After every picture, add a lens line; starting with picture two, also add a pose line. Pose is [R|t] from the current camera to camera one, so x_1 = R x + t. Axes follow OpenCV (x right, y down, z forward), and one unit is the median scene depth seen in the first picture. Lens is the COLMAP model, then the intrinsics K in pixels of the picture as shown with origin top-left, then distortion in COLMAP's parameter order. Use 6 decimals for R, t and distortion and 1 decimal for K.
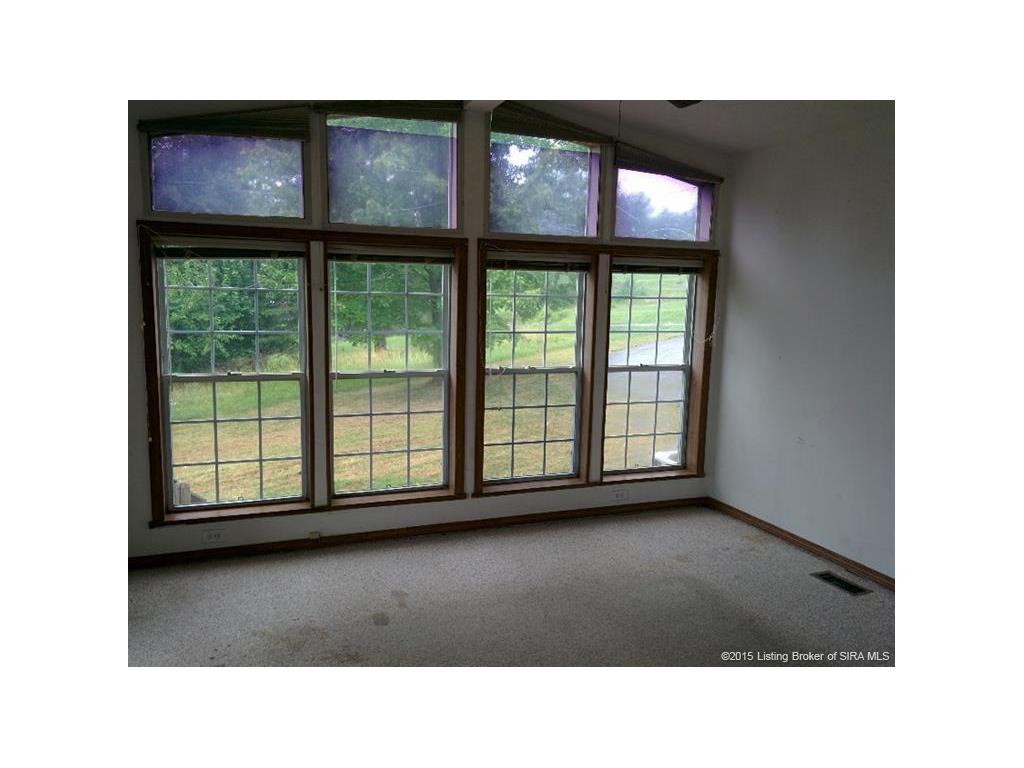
lens RADIAL K [[695.6, 0, 508.1], [0, 695.6, 382.7], [0, 0, 1]] dist [0.036406, -0.008160]
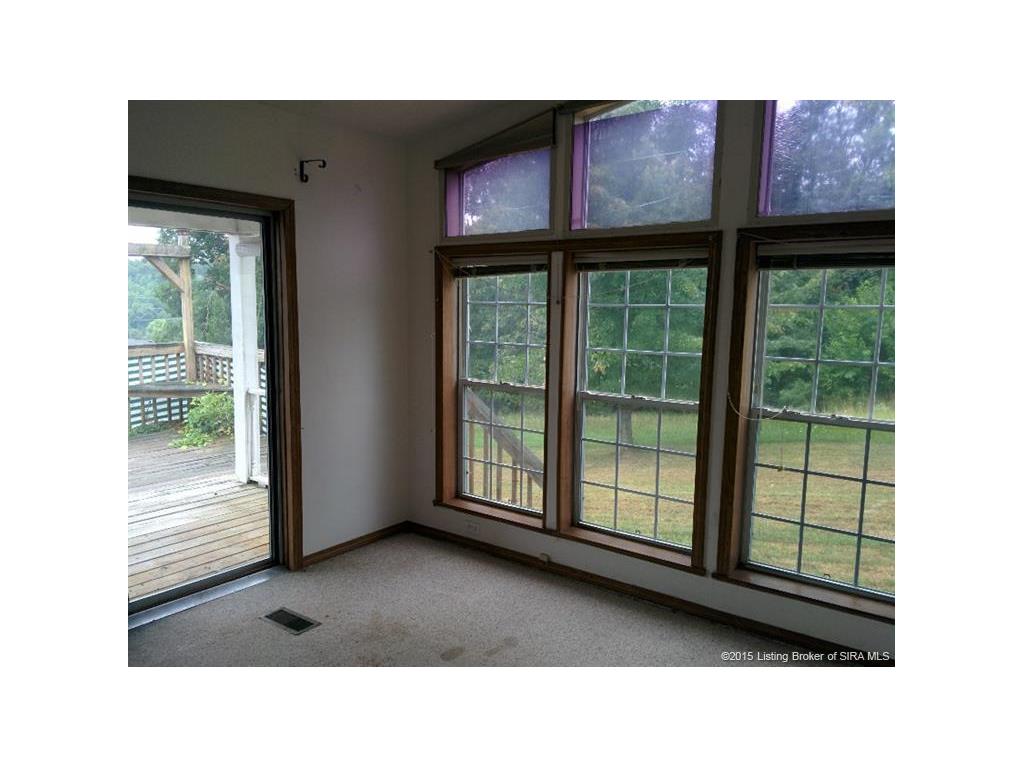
lens RADIAL K [[695.6, 0, 509.3], [0, 695.6, 387.0], [0, 0, 1]] dist [0.036406, -0.008160]
pose [[0.501238, 0.096860, -0.859871, 0.505484], [-0.097200, 0.993729, 0.055278, -0.063680], [0.859833, 0.055872, 0.507509, 0.457772]]
